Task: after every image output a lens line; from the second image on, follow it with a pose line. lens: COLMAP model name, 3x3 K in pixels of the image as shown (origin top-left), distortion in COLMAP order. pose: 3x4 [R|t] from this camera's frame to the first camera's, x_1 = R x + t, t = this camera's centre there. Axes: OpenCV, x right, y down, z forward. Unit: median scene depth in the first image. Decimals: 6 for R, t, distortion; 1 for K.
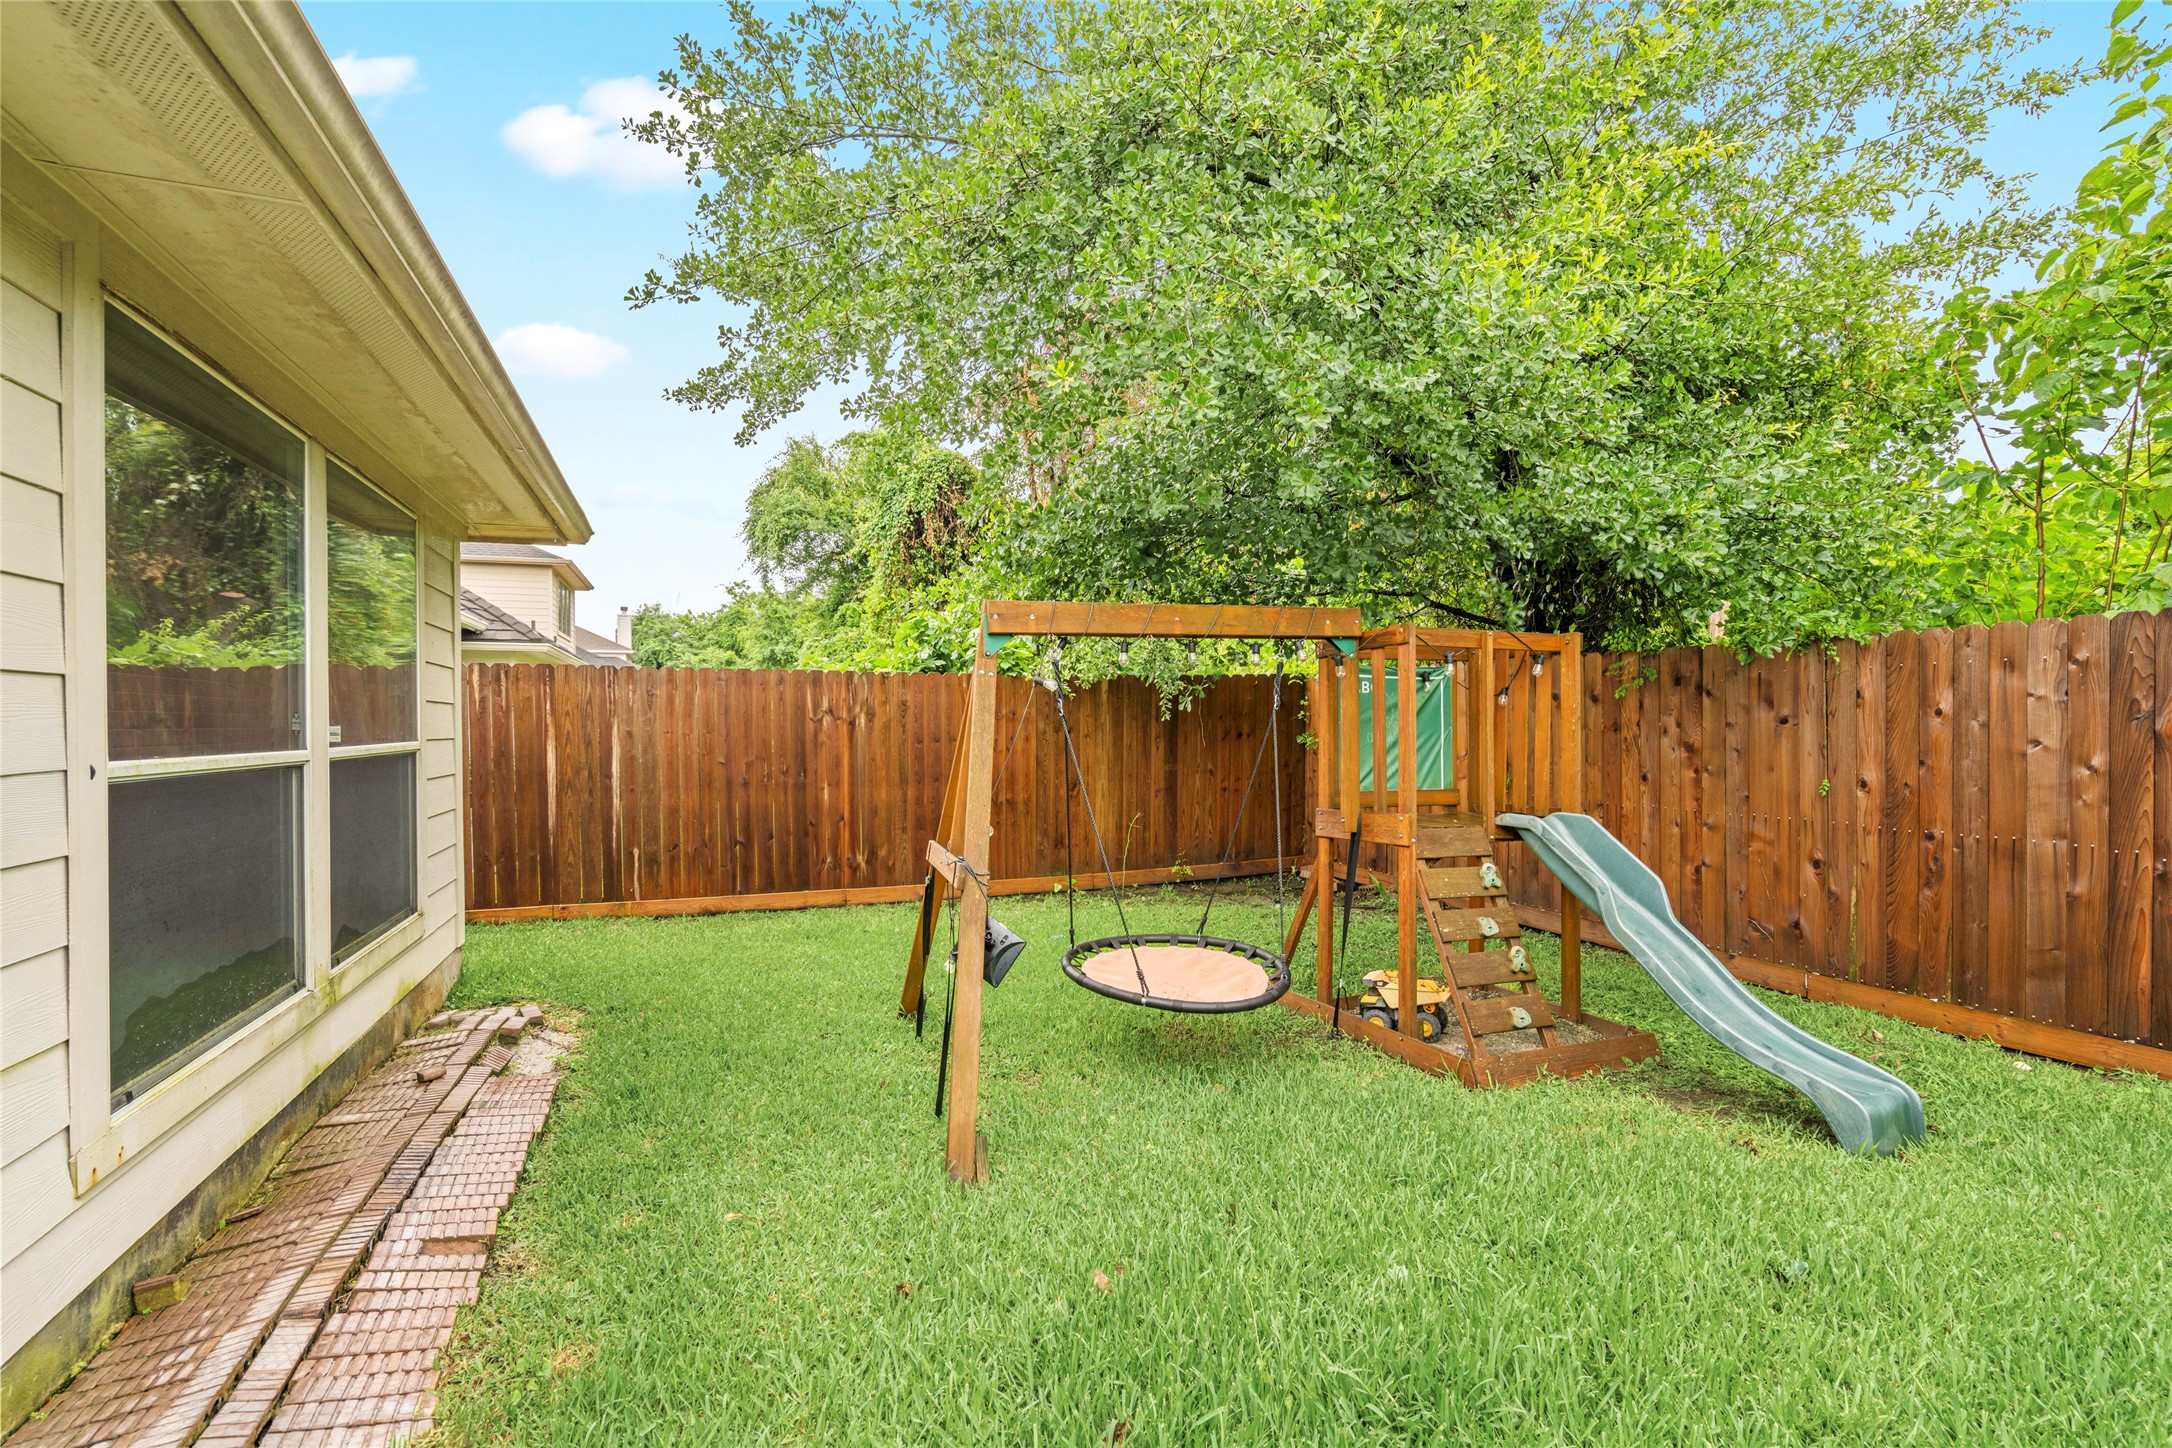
lens RADIAL K [[1004.5, 0, 1085.3], [0, 1004.5, 727.6], [0, 0, 1]] dist [-0.009127, 0.004312]
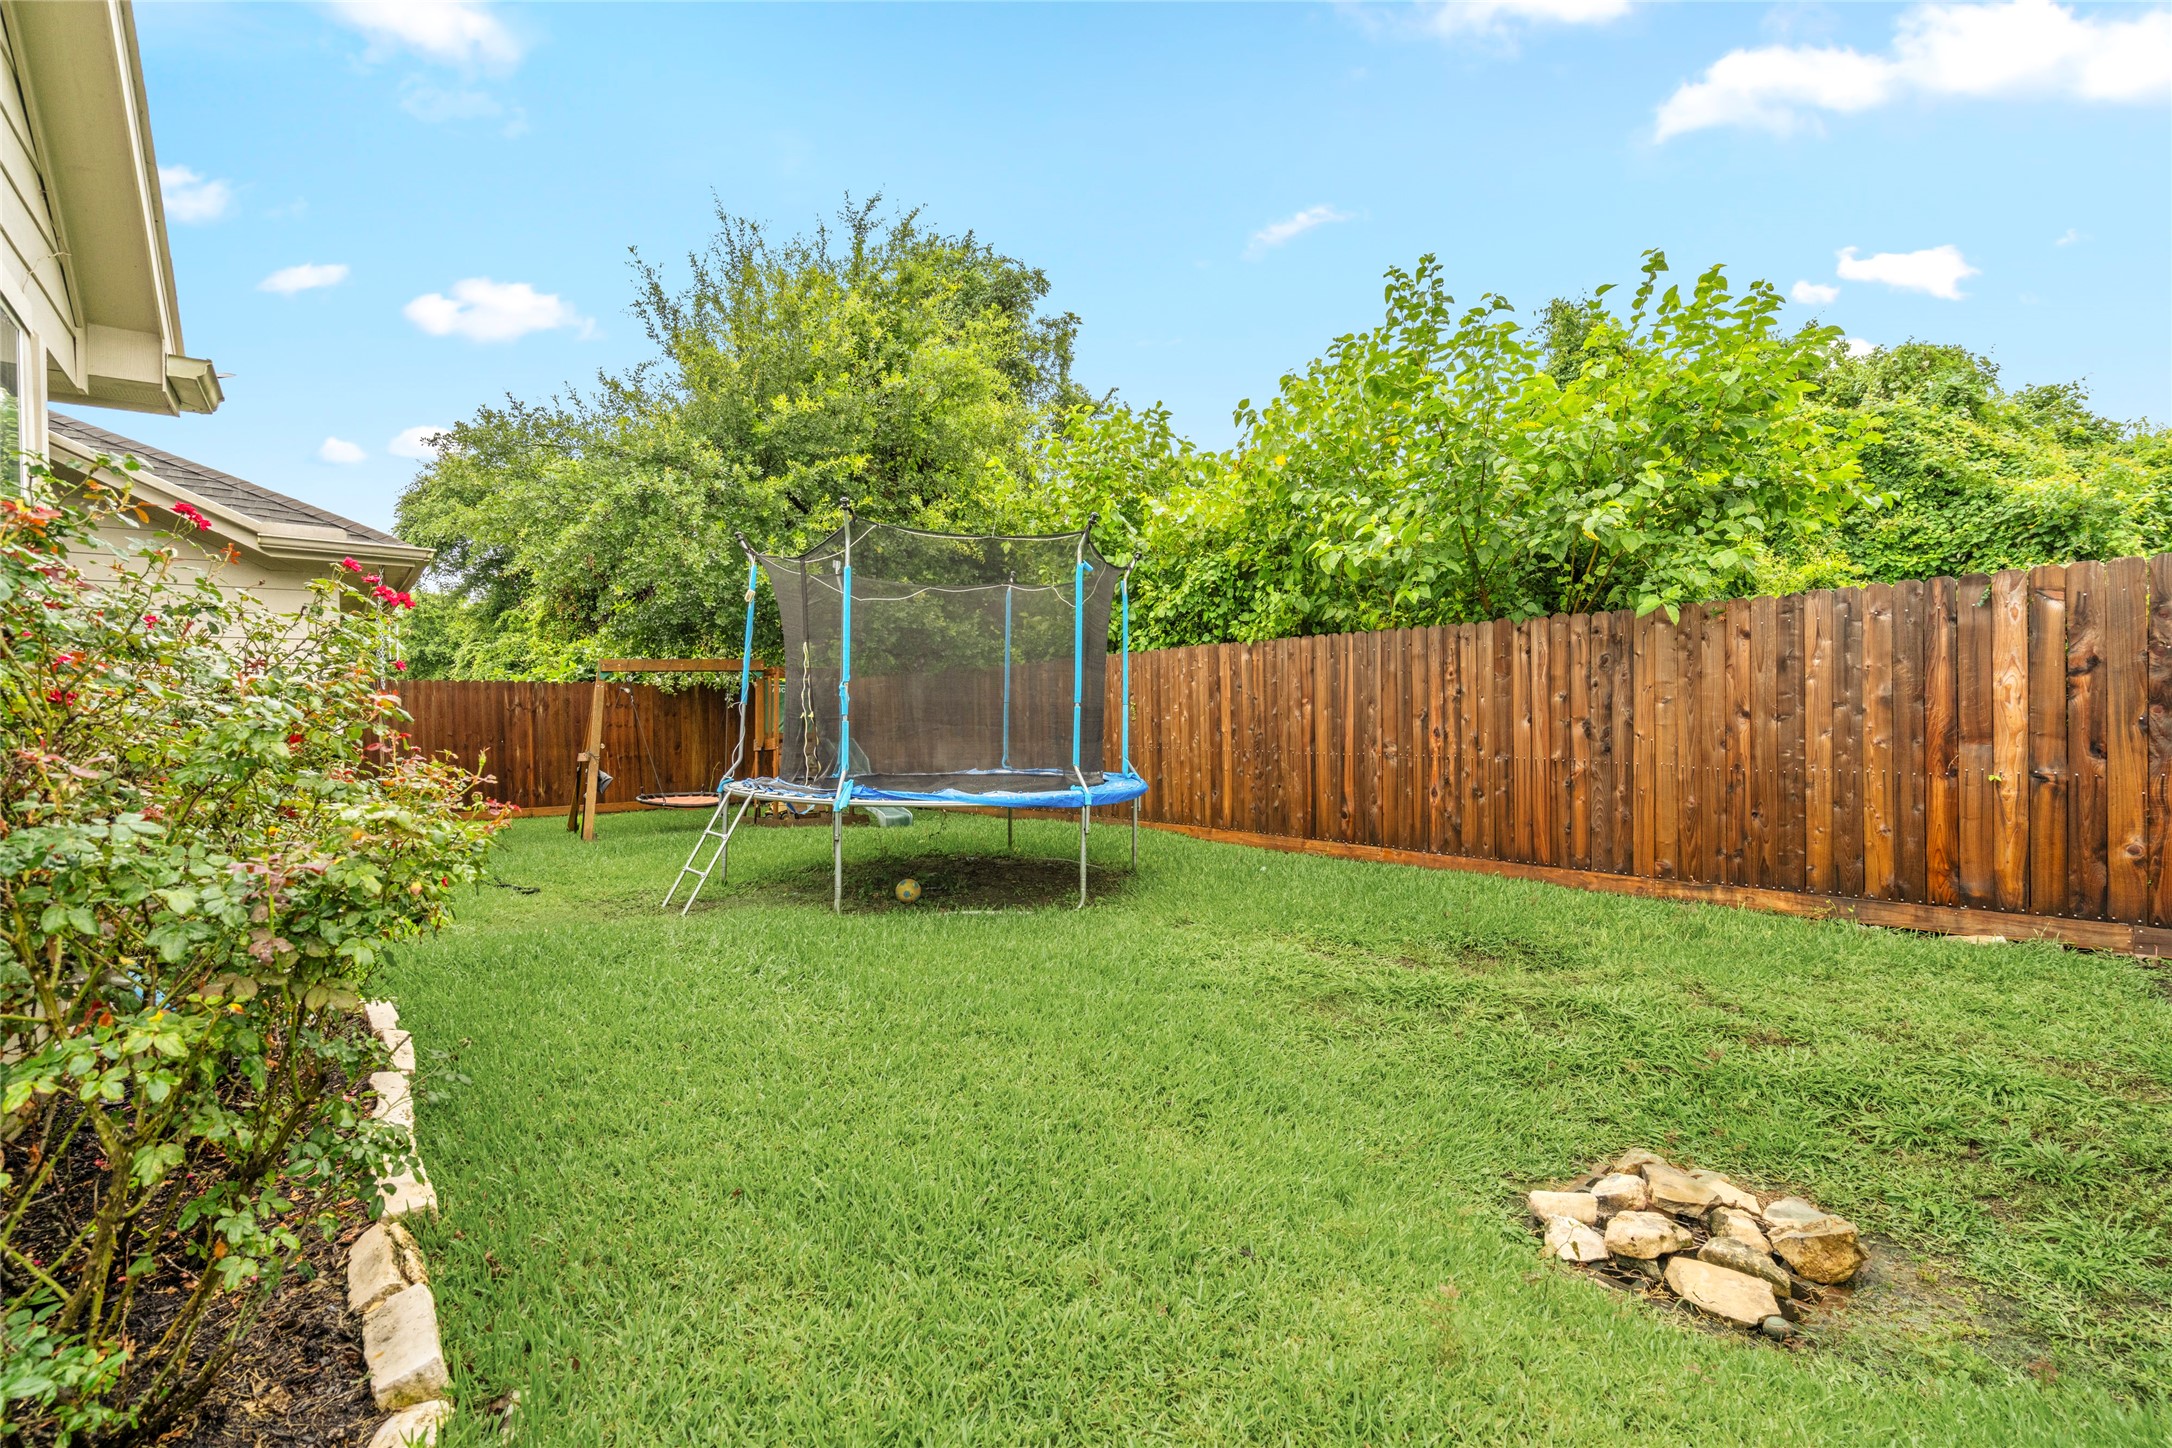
lens RADIAL K [[1004.5, 0, 1086.7], [0, 1004.5, 724.6], [0, 0, 1]] dist [-0.009127, 0.004312]
pose [[0.955691, -0.015589, 0.293960, 0.164435], [0.015603, 0.999876, 0.002301, 0.028447], [-0.293959, 0.002388, 0.955815, -0.903983]]
